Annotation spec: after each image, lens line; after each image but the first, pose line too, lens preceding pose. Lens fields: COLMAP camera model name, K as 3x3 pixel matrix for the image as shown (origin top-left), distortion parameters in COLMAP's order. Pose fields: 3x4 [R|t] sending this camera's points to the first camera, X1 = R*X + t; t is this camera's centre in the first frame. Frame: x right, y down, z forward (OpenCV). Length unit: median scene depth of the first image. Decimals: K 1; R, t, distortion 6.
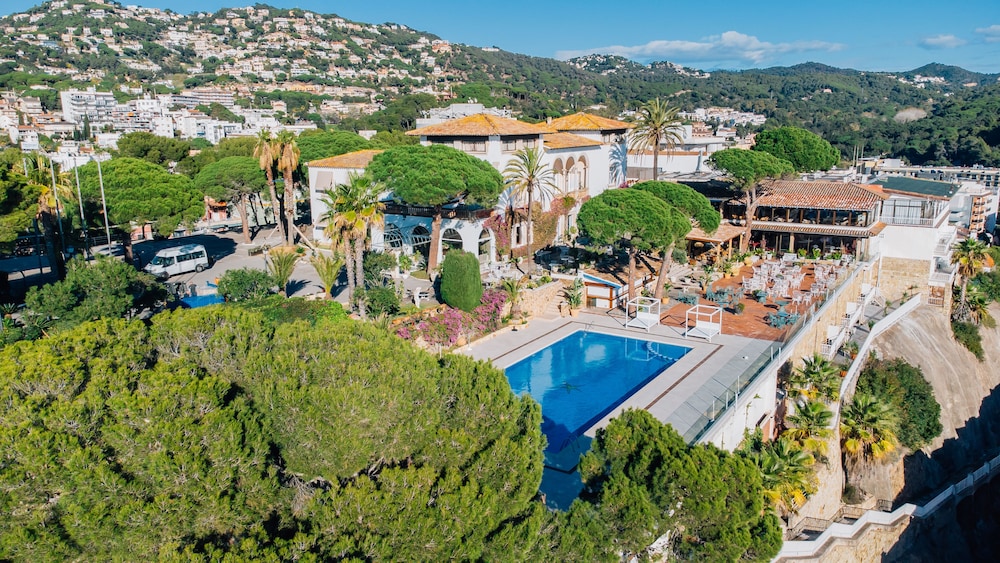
lens RADIAL K [[738.6, 0, 499.3], [0, 738.6, 279.8], [0, 0, 1]] dist [0.032888, 0.011853]
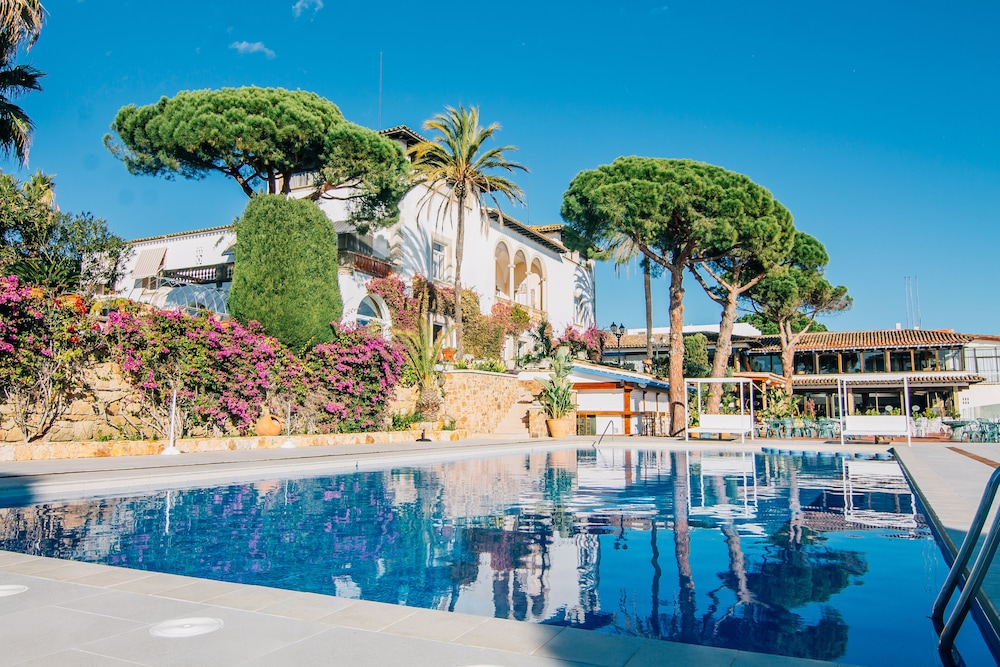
lens RADIAL K [[755.4, 0, 505.2], [0, 755.4, 338.0], [0, 0, 1]] dist [-0.025094, -0.005928]
pose [[0.993429, 0.017660, 0.113078, 0.015068], [0.018976, 0.948931, -0.314914, 0.131440], [-0.112864, 0.314990, 0.942360, 0.524433]]
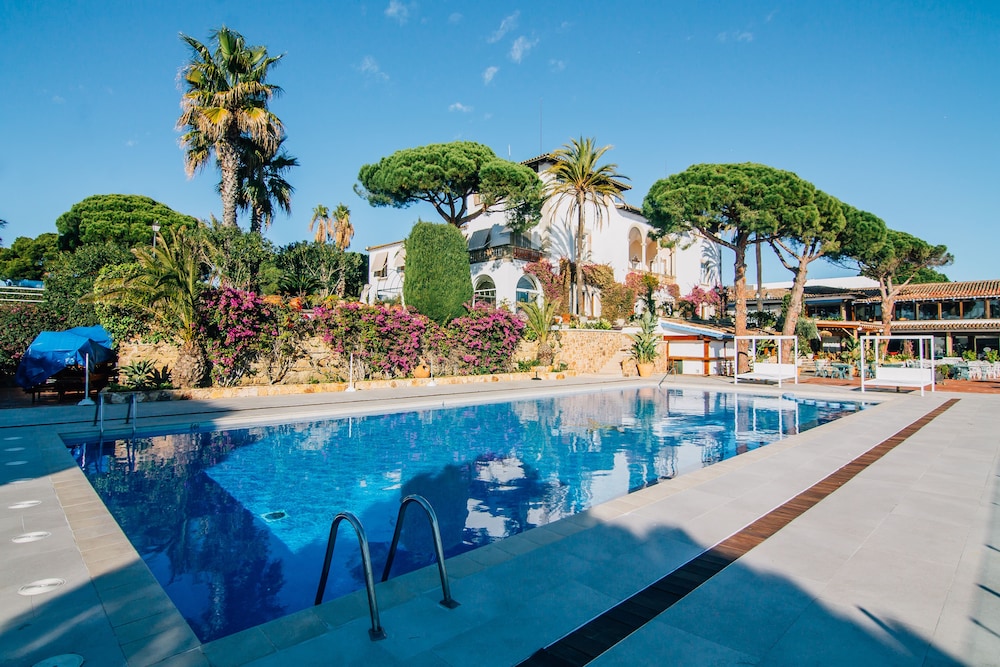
lens RADIAL K [[532.5, 0, 496.2], [0, 532.5, 334.1], [0, 0, 1]] dist [-0.031628, -0.002247]
pose [[0.973496, 0.007027, -0.228598, 0.077736], [-0.060379, 0.971963, -0.227250, 0.119208], [0.220592, 0.235030, 0.946626, 0.514889]]
